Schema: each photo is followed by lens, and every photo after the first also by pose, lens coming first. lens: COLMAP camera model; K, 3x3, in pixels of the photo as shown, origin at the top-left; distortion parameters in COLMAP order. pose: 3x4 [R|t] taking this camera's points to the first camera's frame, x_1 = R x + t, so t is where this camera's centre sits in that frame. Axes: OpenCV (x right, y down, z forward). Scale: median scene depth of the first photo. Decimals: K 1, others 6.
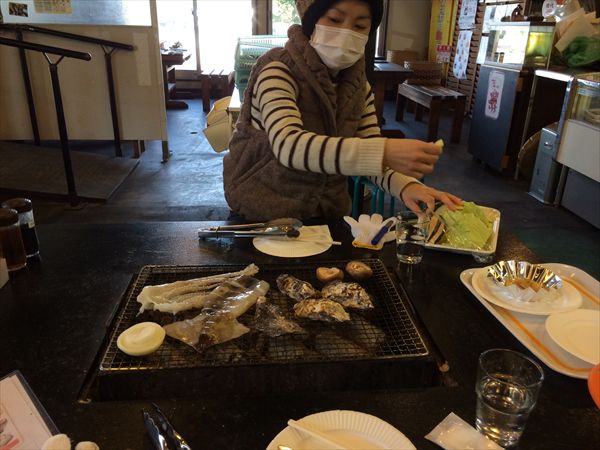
lens RADIAL K [[508.2, 0, 299.9], [0, 508.2, 224.3], [0, 0, 1]] dist [0.054558, -0.016604]
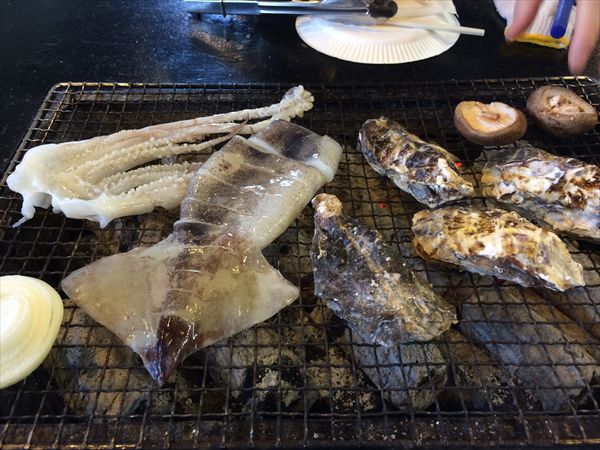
lens RADIAL K [[508.2, 0, 300.7], [0, 508.2, 226.2], [0, 0, 1]] dist [0.054558, -0.016604]
pose [[0.997945, 0.039863, -0.050158, -0.074976], [-0.015573, 0.910312, 0.413630, 0.007856], [0.062148, -0.412000, 0.909062, 0.636516]]
